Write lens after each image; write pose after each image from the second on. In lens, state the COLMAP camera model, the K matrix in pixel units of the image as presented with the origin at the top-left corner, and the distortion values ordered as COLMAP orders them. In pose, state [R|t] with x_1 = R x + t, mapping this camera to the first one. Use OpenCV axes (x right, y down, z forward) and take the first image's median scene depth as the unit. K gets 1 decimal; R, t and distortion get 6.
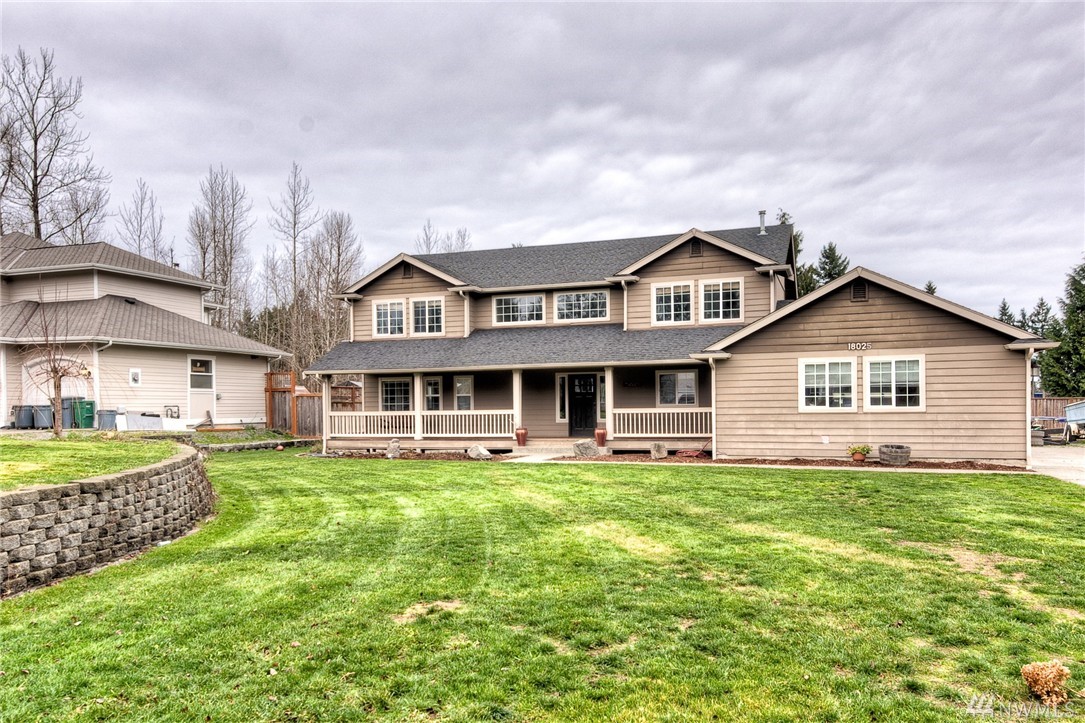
lens RADIAL K [[763.8, 0, 548.3], [0, 763.8, 362.9], [0, 0, 1]] dist [0.041229, -0.000009]
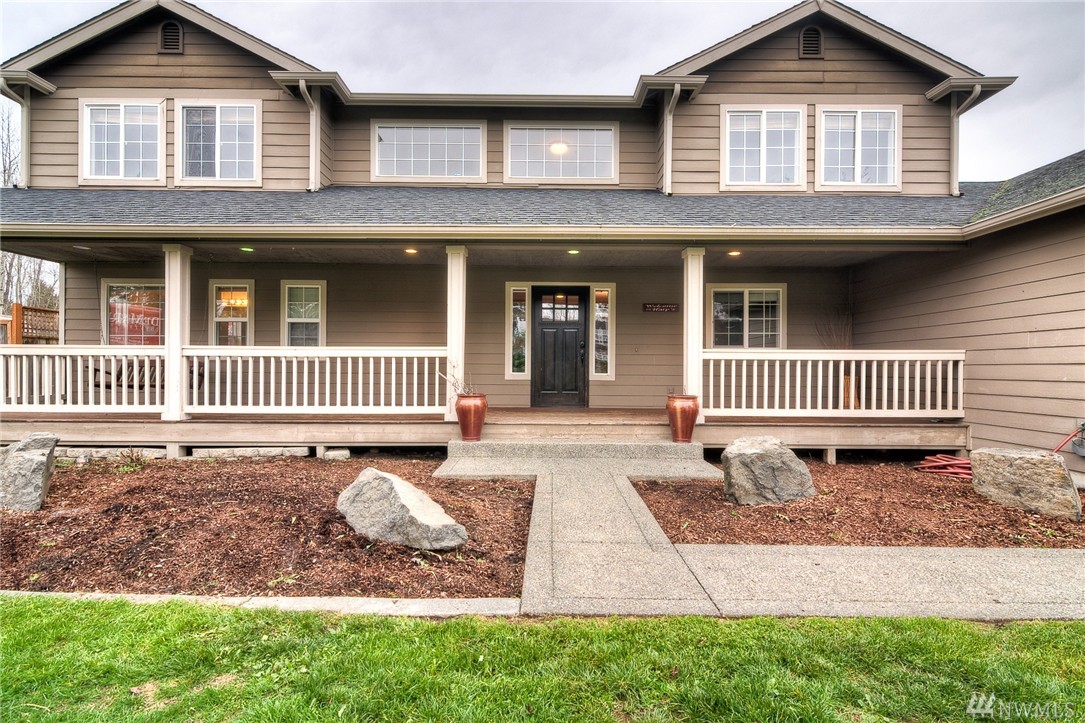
lens RADIAL K [[513.6, 0, 545.9], [0, 513.6, 367.8], [0, 0, 1]] dist [-0.004079, -0.001222]
pose [[0.942065, 0.018427, 0.334923, -0.082066], [-0.037469, 0.998022, 0.050484, 0.054451], [-0.333330, -0.060108, 0.940892, 0.701053]]
